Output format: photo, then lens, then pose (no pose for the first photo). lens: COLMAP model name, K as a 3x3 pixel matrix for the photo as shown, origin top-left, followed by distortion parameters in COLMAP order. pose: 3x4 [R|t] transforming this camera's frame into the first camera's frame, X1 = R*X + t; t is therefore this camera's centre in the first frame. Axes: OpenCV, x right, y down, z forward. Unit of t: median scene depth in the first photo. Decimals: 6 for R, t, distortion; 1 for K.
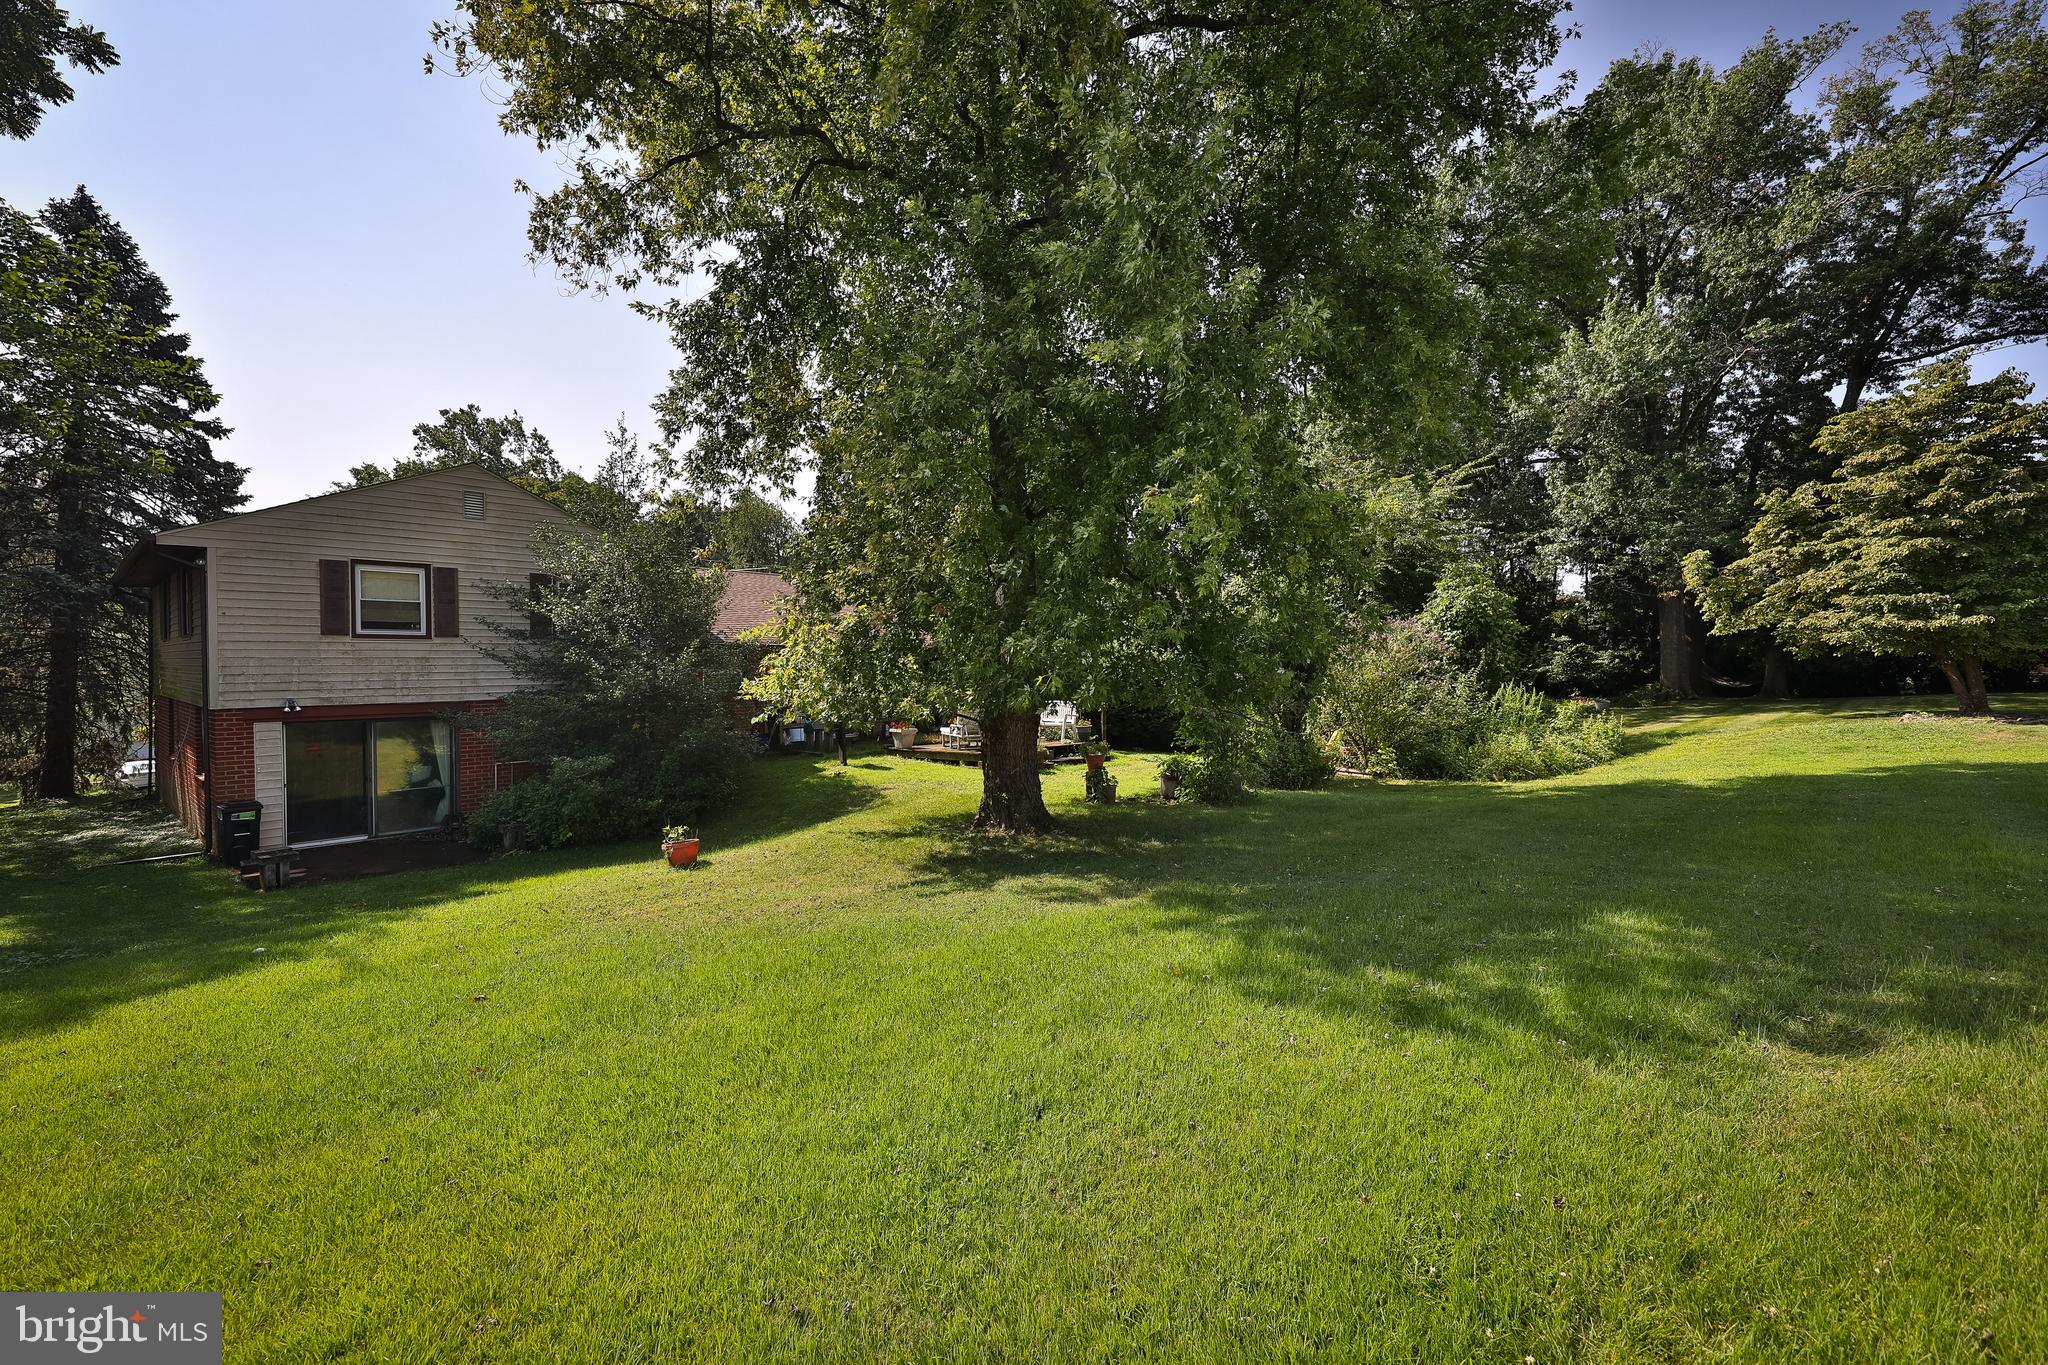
lens RADIAL K [[863.3, 0, 1024.0], [0, 863.3, 682.5], [0, 0, 1]] dist [-0.000992, -0.000159]
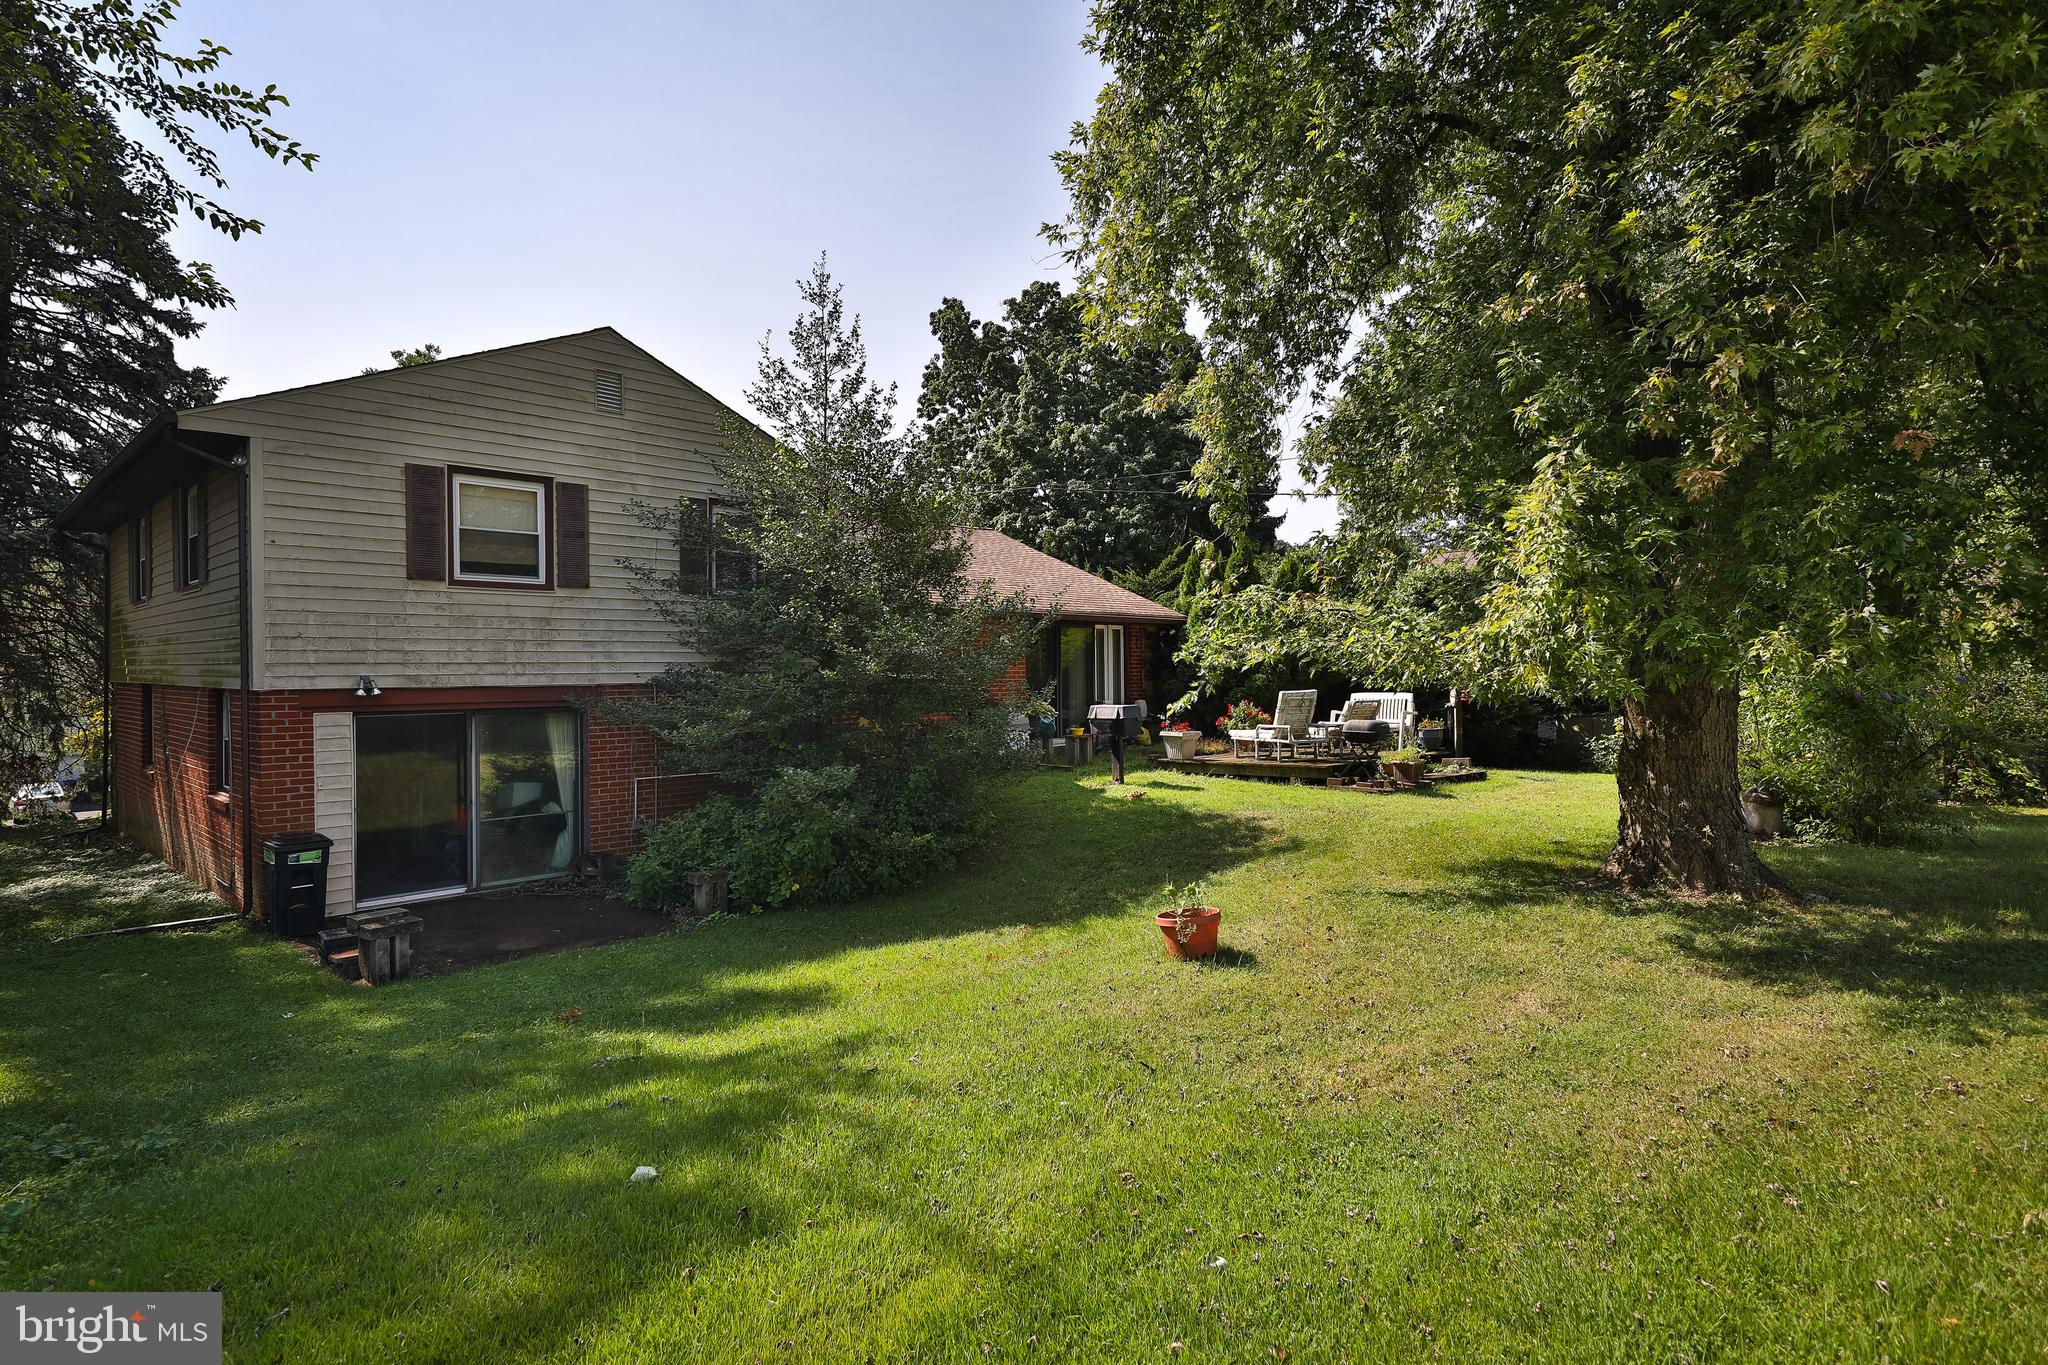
lens RADIAL K [[1057.6, 0, 1024.0], [0, 1057.6, 682.5], [0, 0, 1]] dist [0.019453, -0.000583]
pose [[0.998997, -0.001510, -0.044751, -0.304444], [0.001174, 0.999971, -0.007529, 0.028714], [0.044761, 0.007469, 0.998970, 0.211368]]
